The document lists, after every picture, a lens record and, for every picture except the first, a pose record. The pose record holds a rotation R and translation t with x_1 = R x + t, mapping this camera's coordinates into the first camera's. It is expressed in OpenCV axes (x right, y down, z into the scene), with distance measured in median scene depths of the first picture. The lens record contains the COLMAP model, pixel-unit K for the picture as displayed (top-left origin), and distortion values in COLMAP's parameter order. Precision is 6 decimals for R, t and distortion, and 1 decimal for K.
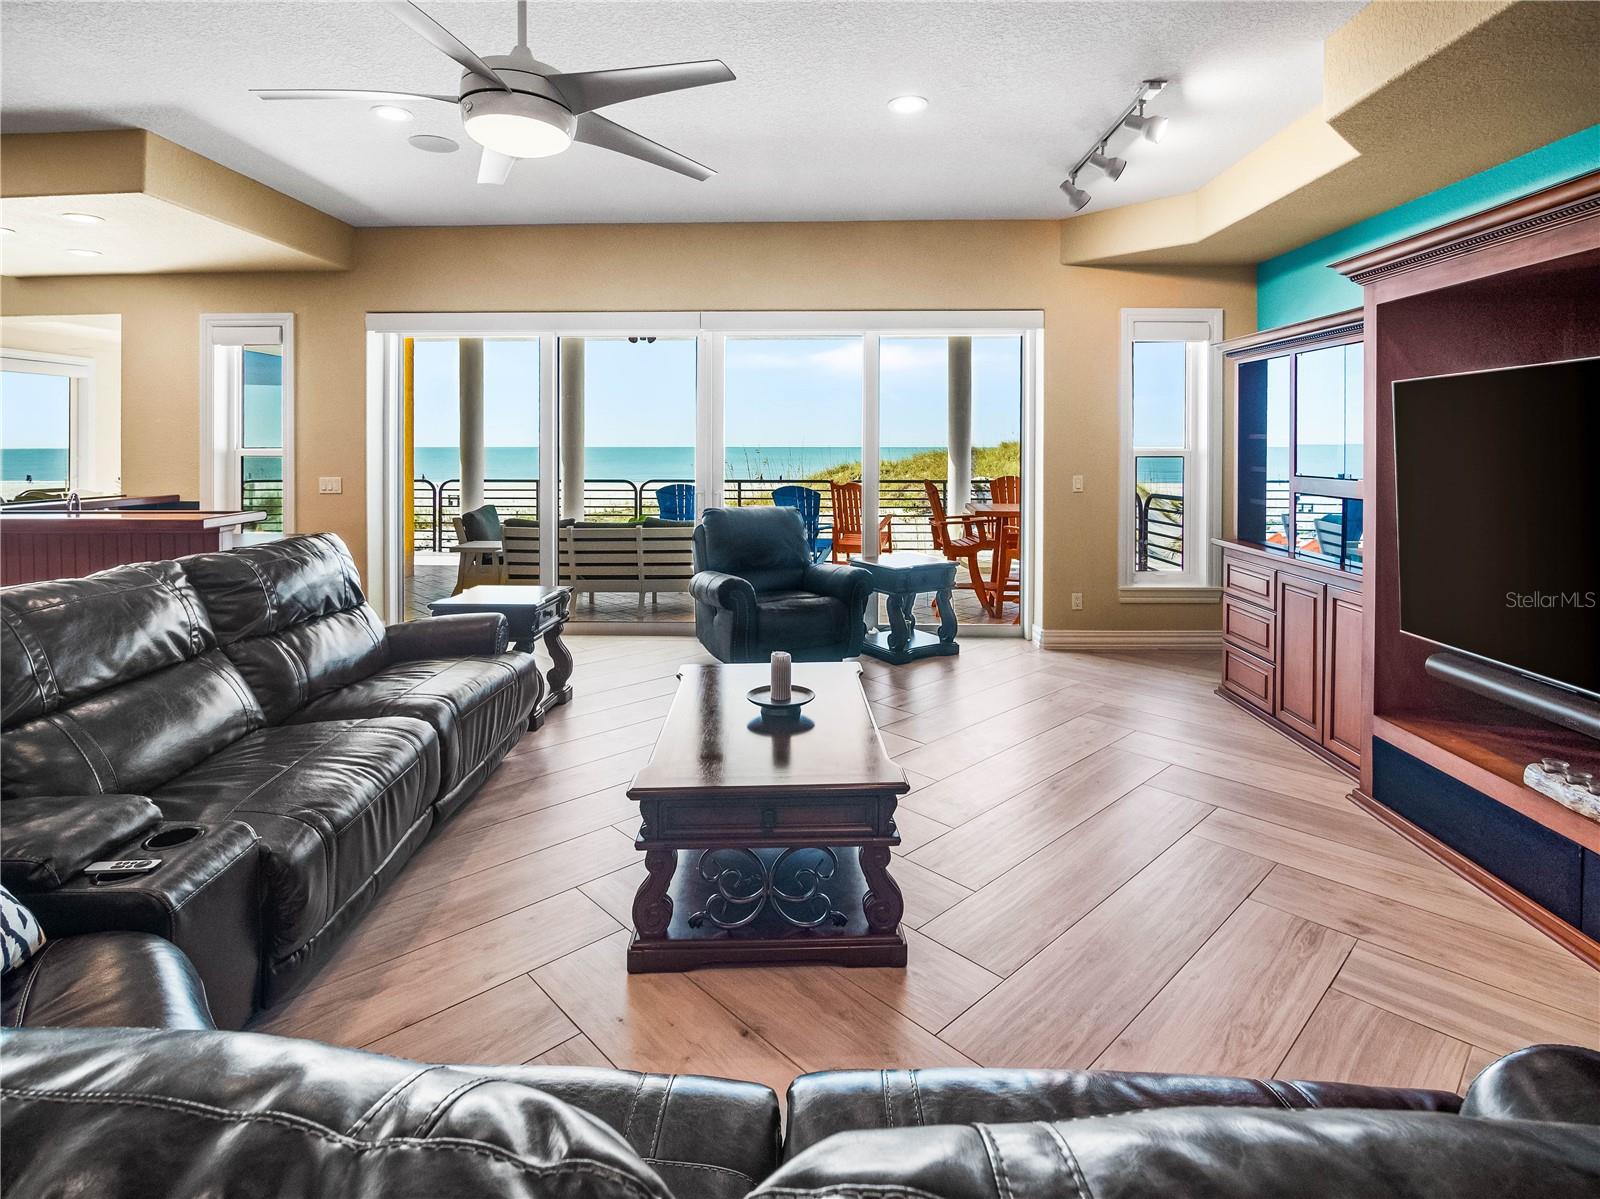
lens RADIAL K [[797.8, 0, 807.1], [0, 797.8, 518.0], [0, 0, 1]] dist [-0.030923, -0.000675]
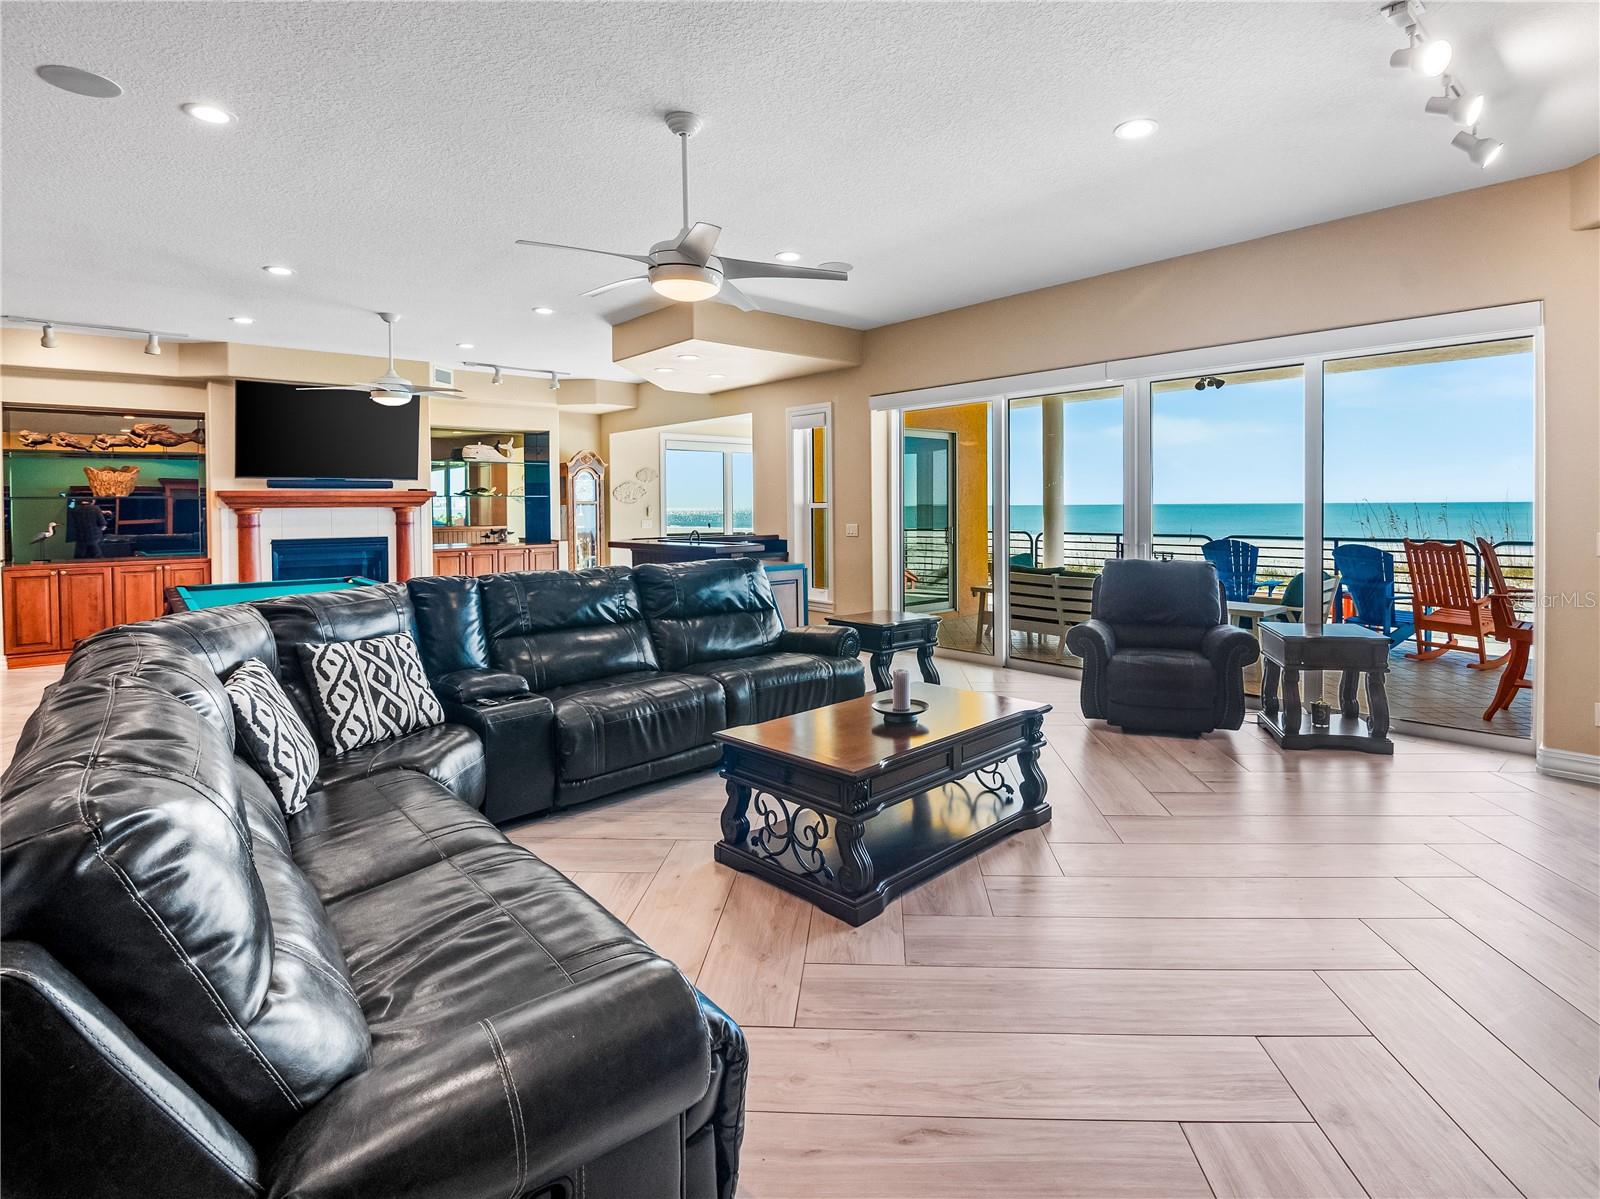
lens RADIAL K [[797.8, 0, 807.1], [0, 797.8, 518.0], [0, 0, 1]] dist [-0.030923, -0.000675]
pose [[0.711961, 0.008224, -0.702170, 0.278247], [-0.056114, 0.997400, -0.045214, 0.002789], [0.699973, 0.071592, 0.710572, 0.015288]]
